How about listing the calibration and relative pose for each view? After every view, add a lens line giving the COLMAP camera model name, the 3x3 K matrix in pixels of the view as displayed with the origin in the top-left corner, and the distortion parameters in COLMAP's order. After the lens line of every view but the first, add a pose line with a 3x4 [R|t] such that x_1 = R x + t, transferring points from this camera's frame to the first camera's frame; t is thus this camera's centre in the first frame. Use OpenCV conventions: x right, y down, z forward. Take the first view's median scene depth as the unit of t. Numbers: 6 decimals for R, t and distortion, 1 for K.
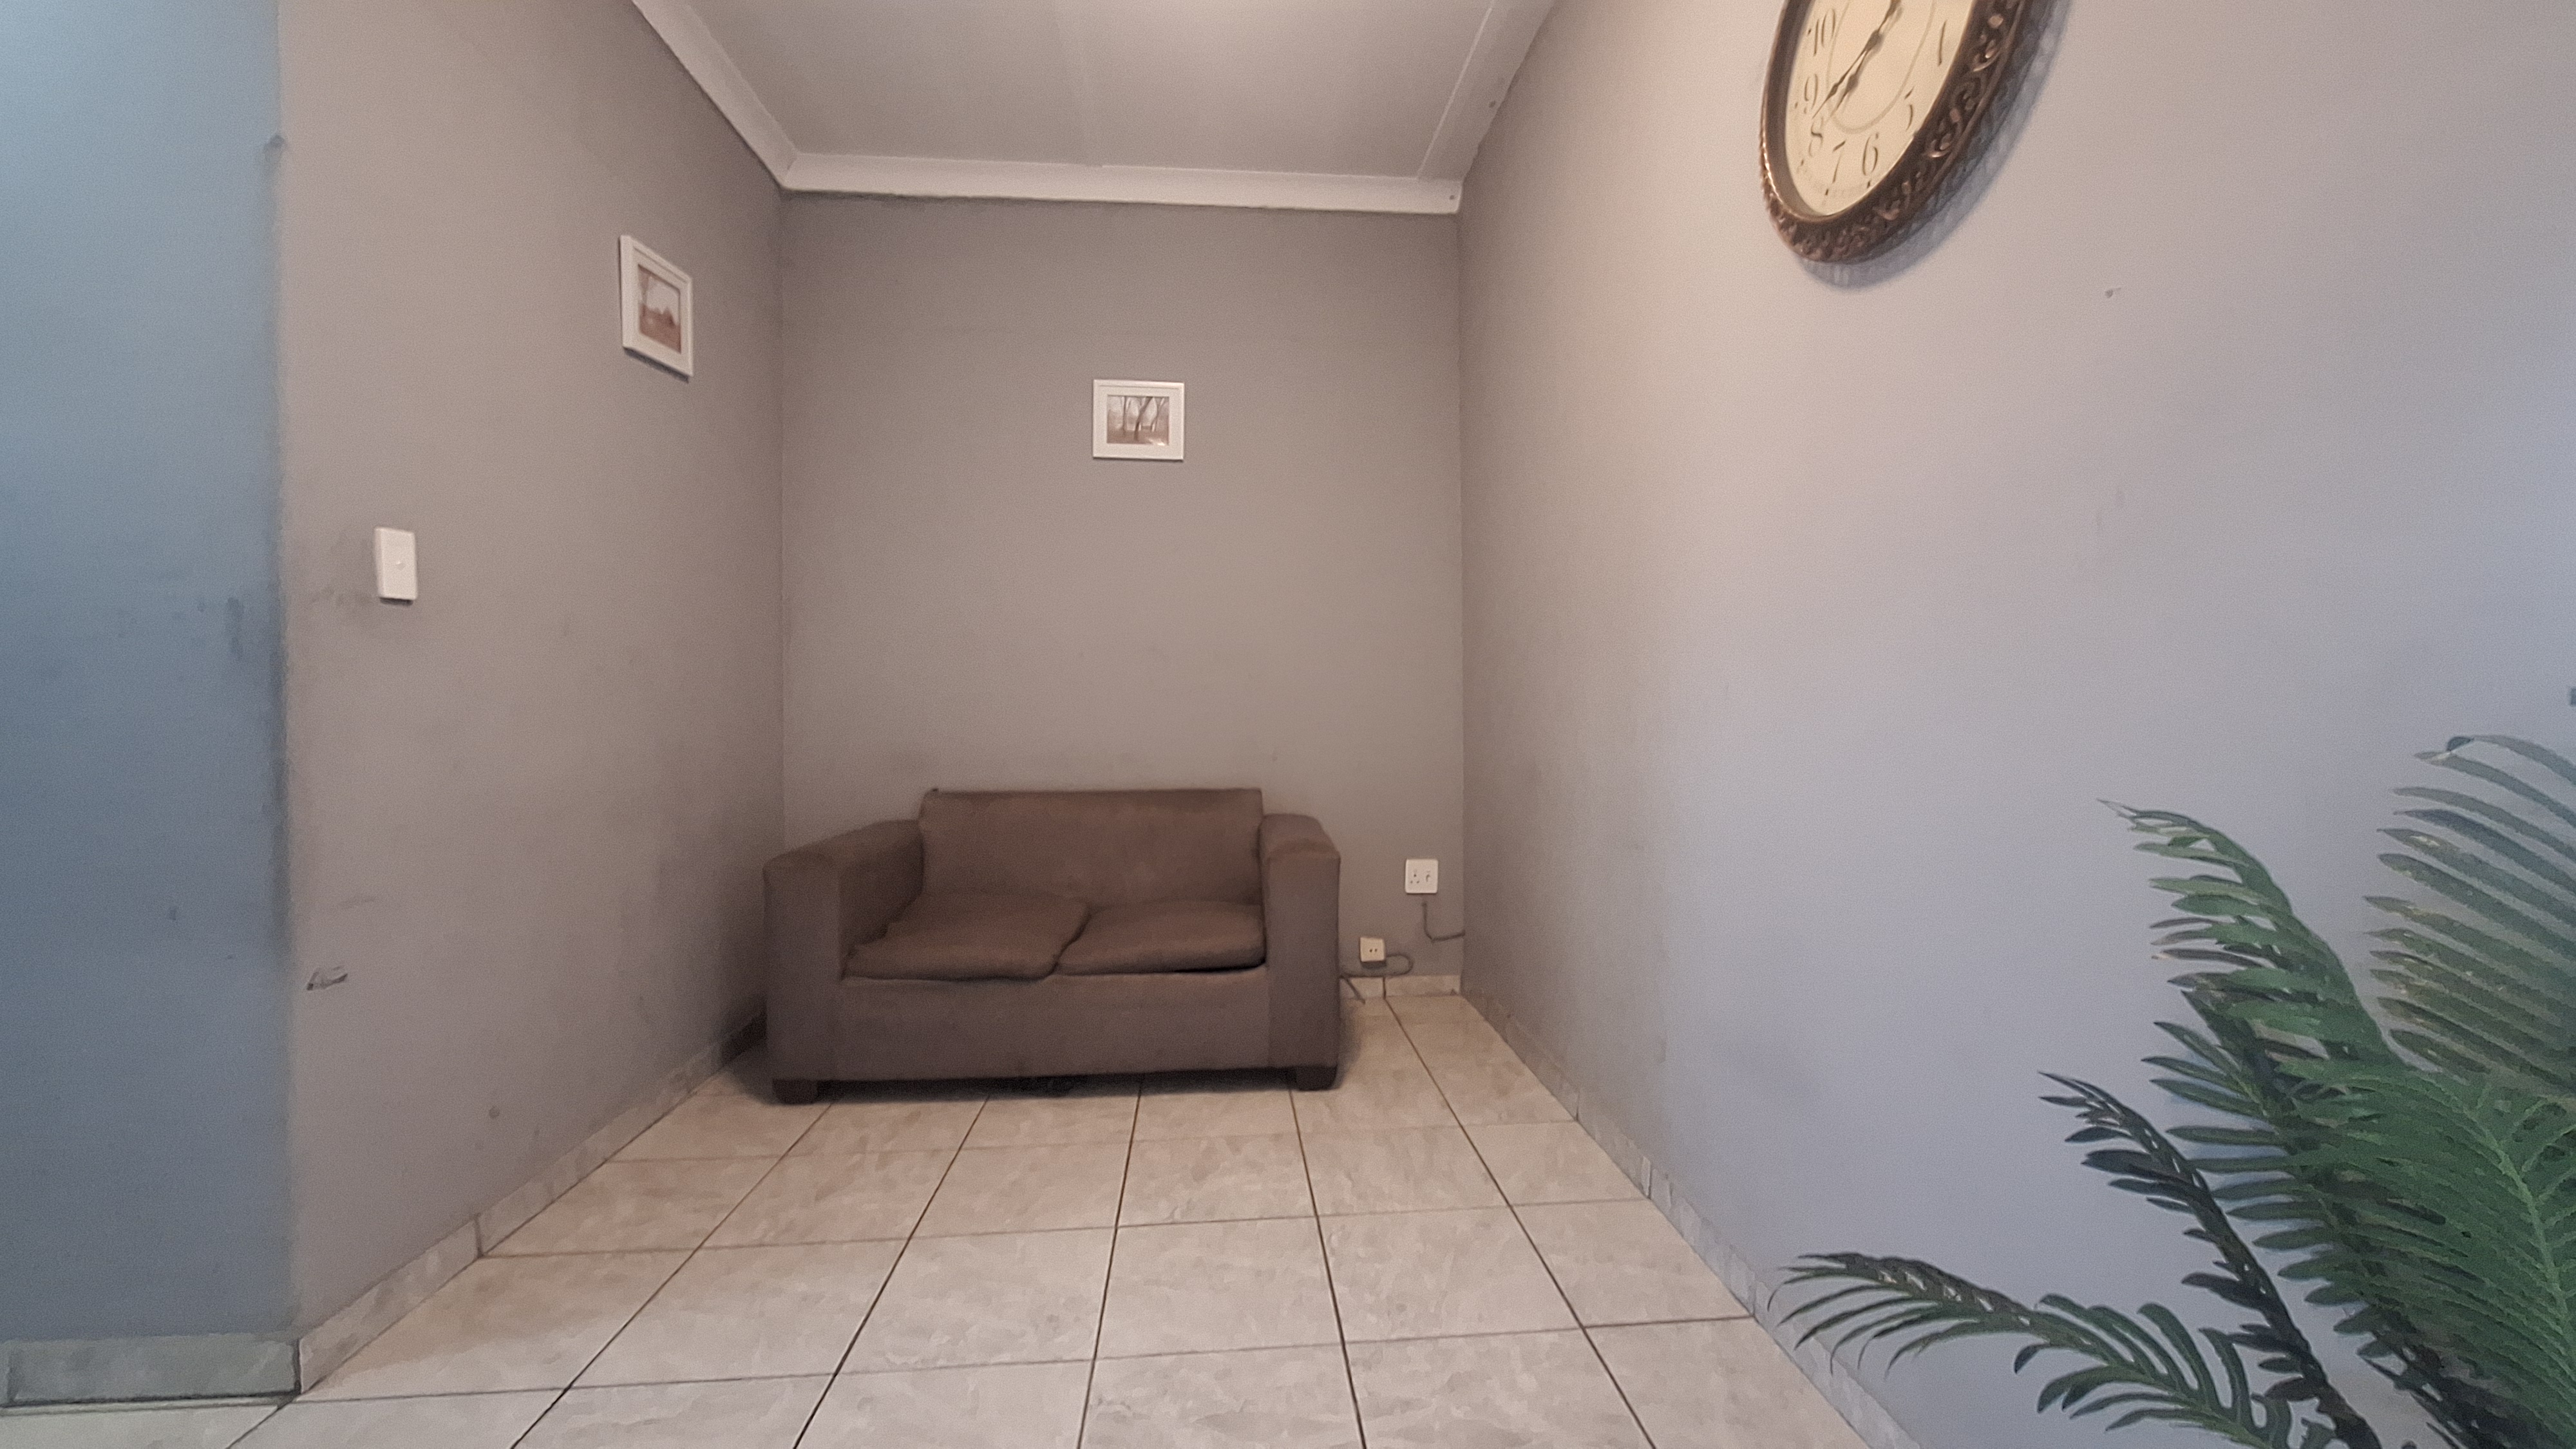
lens RADIAL K [[1020.1, 0, 1284.6], [0, 1020.1, 716.3], [0, 0, 1]] dist [-0.003126, -0.000562]
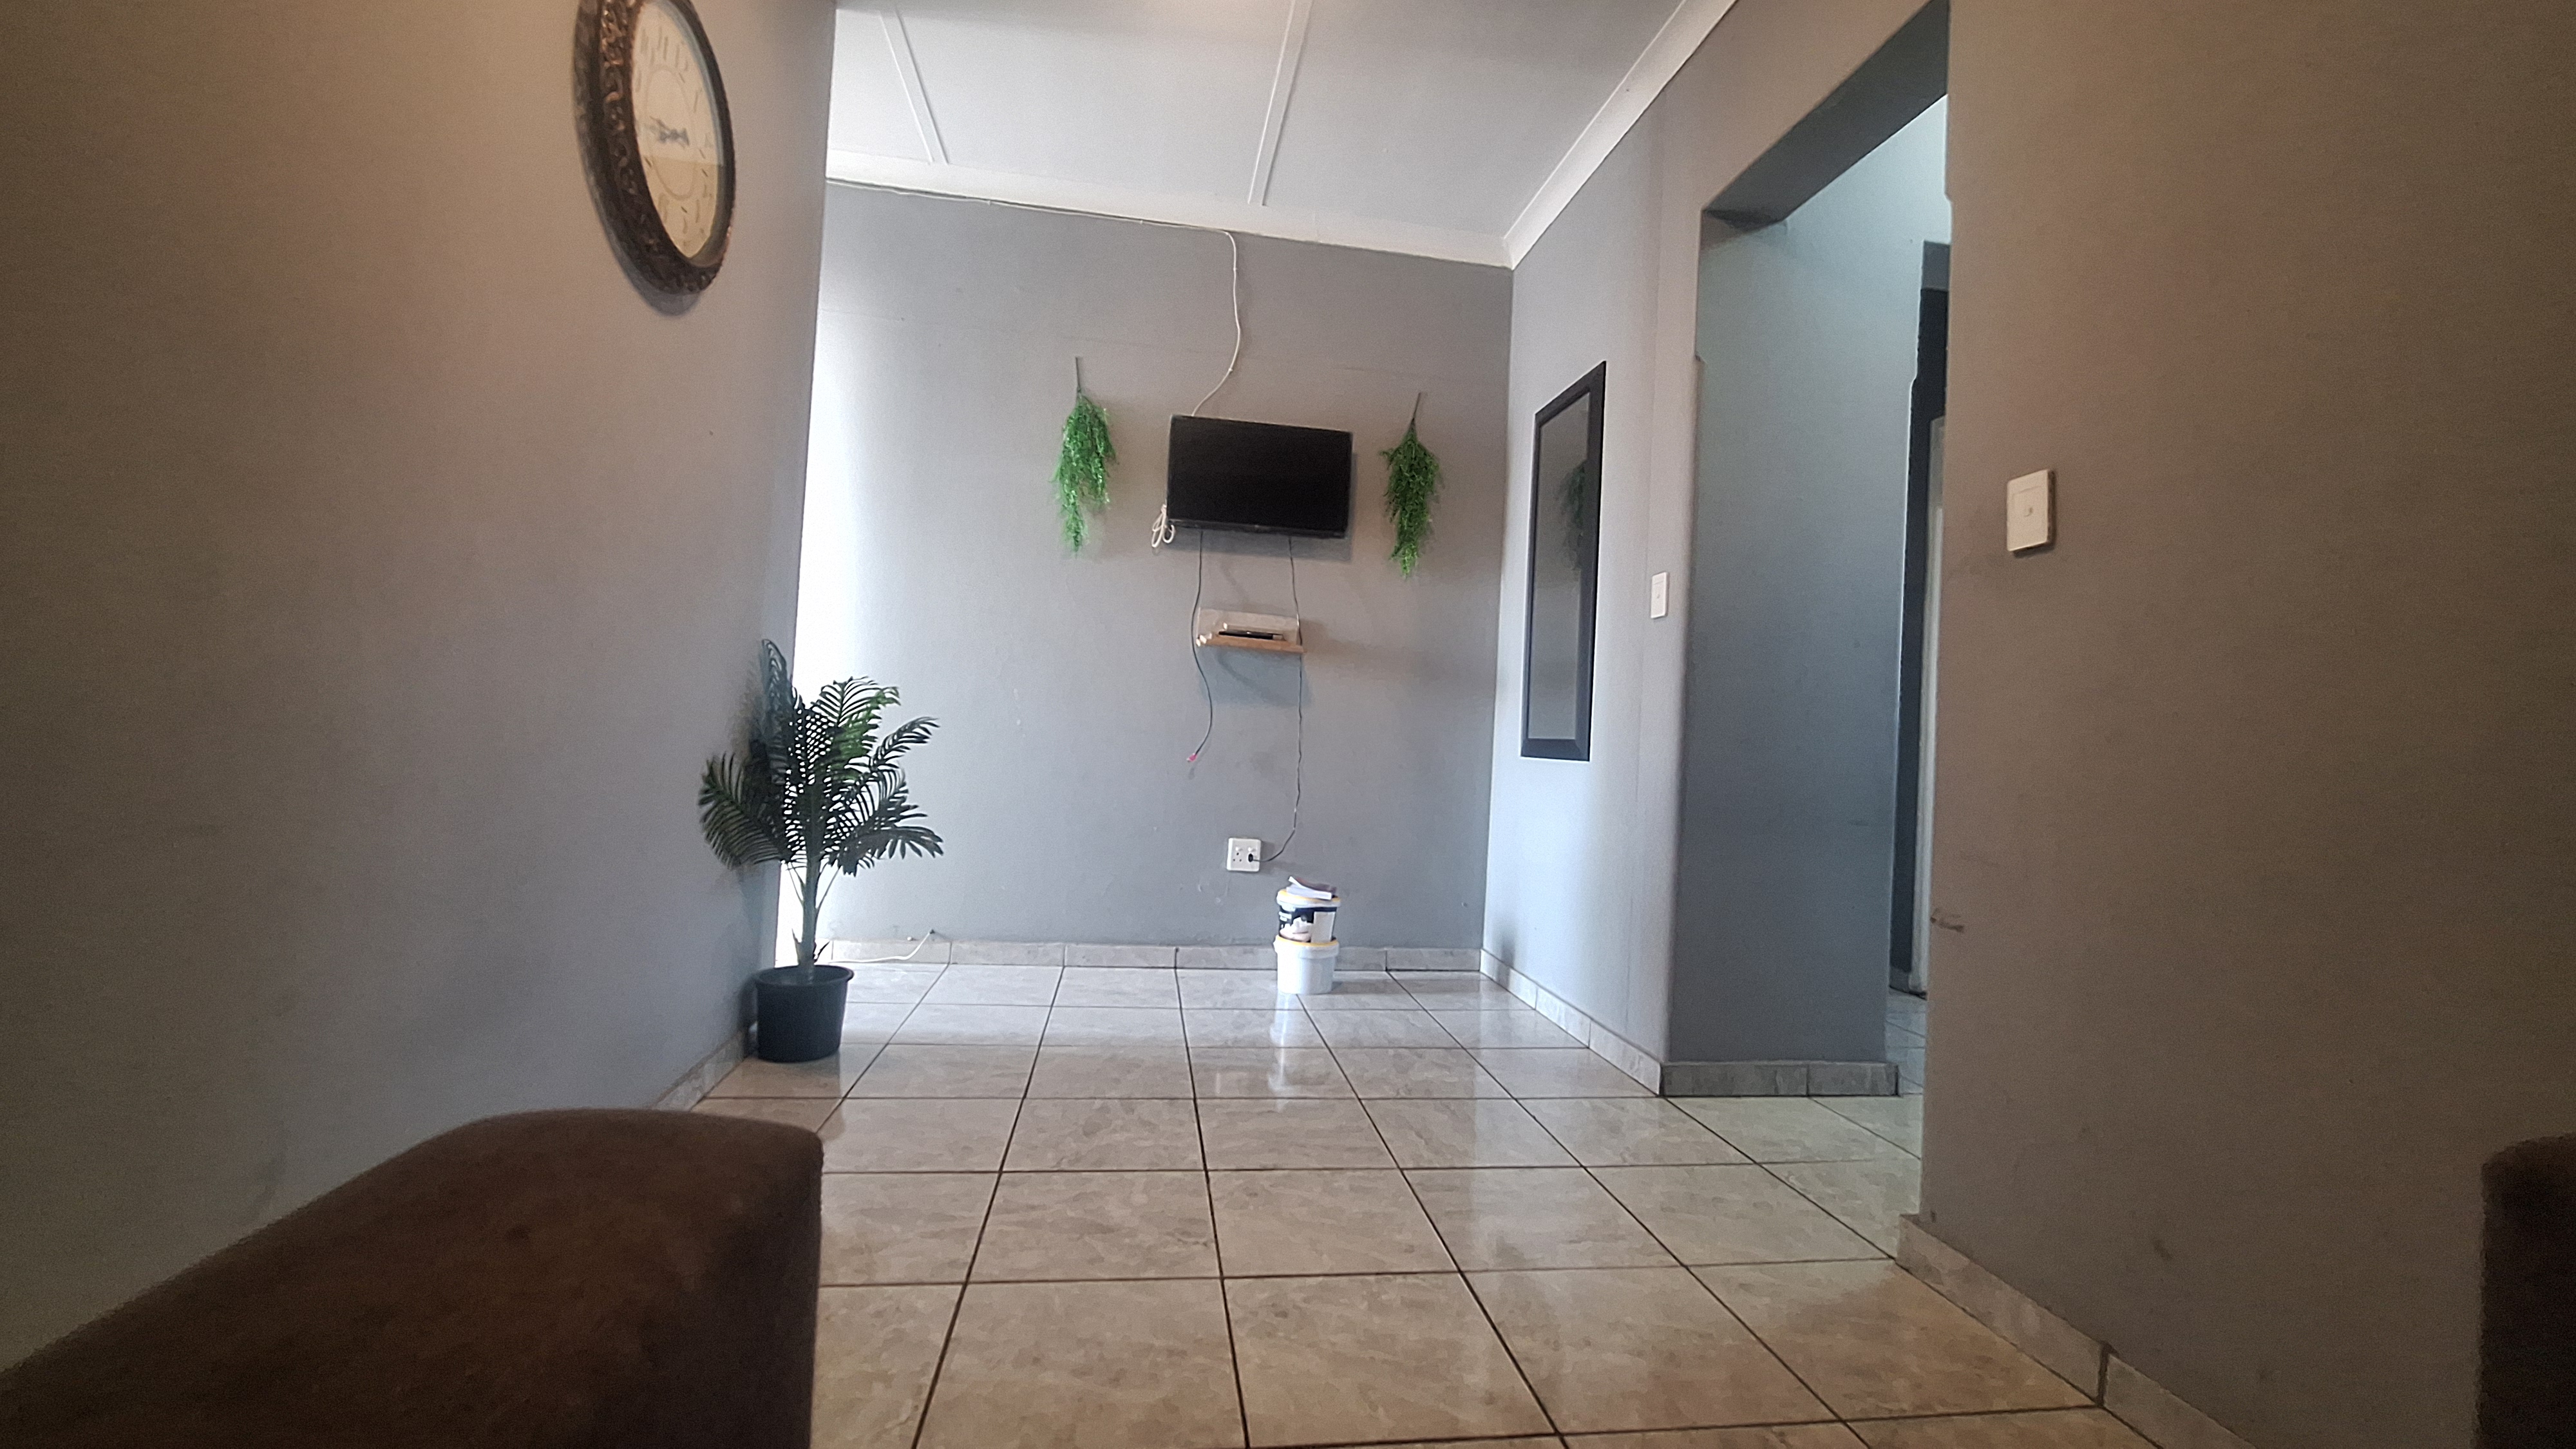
lens RADIAL K [[1020.1, 0, 1296.1], [0, 1020.1, 722.3], [0, 0, 1]] dist [-0.003126, -0.000562]
pose [[-0.996062, -0.043965, -0.076990, -0.148889], [-0.044432, 0.999003, 0.004369, 0.068370], [0.076721, 0.007773, -0.997022, 1.900363]]
